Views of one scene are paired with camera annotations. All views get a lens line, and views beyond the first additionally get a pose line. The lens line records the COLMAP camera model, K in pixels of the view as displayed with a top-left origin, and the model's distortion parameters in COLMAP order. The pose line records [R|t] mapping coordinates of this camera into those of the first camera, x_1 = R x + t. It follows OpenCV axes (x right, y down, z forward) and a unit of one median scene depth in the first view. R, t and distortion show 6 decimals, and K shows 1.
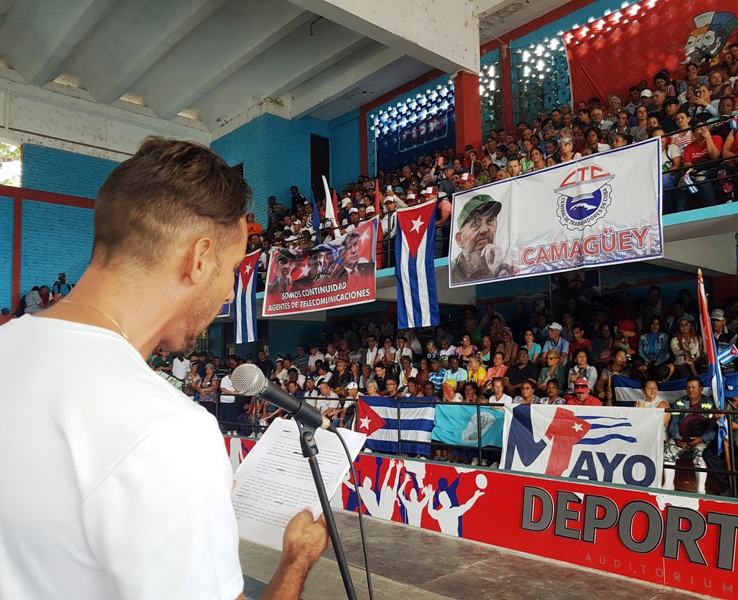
lens RADIAL K [[616.5, 0, 369.0], [0, 616.5, 300.0], [0, 0, 1]] dist [-0.003319, -0.000916]
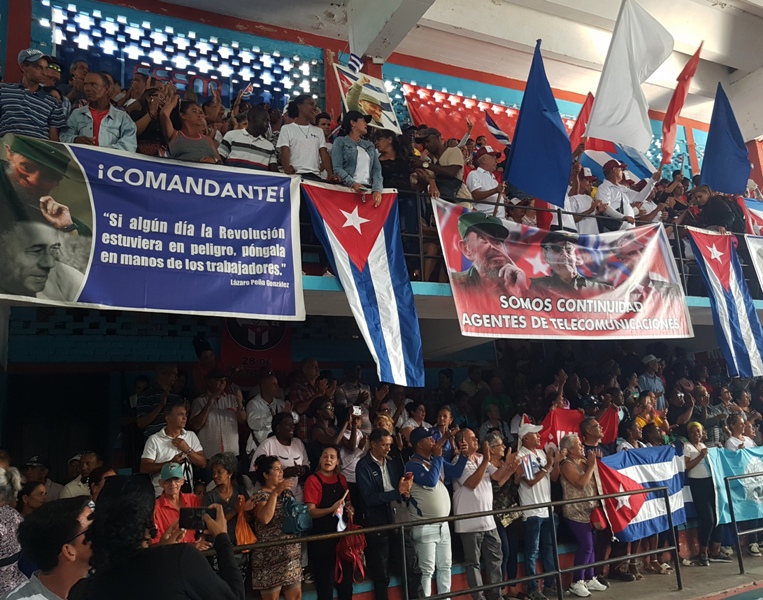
lens RADIAL K [[616.2, 0, 381.5], [0, 616.2, 300.0], [0, 0, 1]] dist [0.001702, -0.001626]
pose [[0.287222, 0.191573, 0.938511, -1.128944], [-0.047976, 0.981443, -0.185654, 0.159722], [-0.956662, 0.008298, 0.291083, 1.646126]]
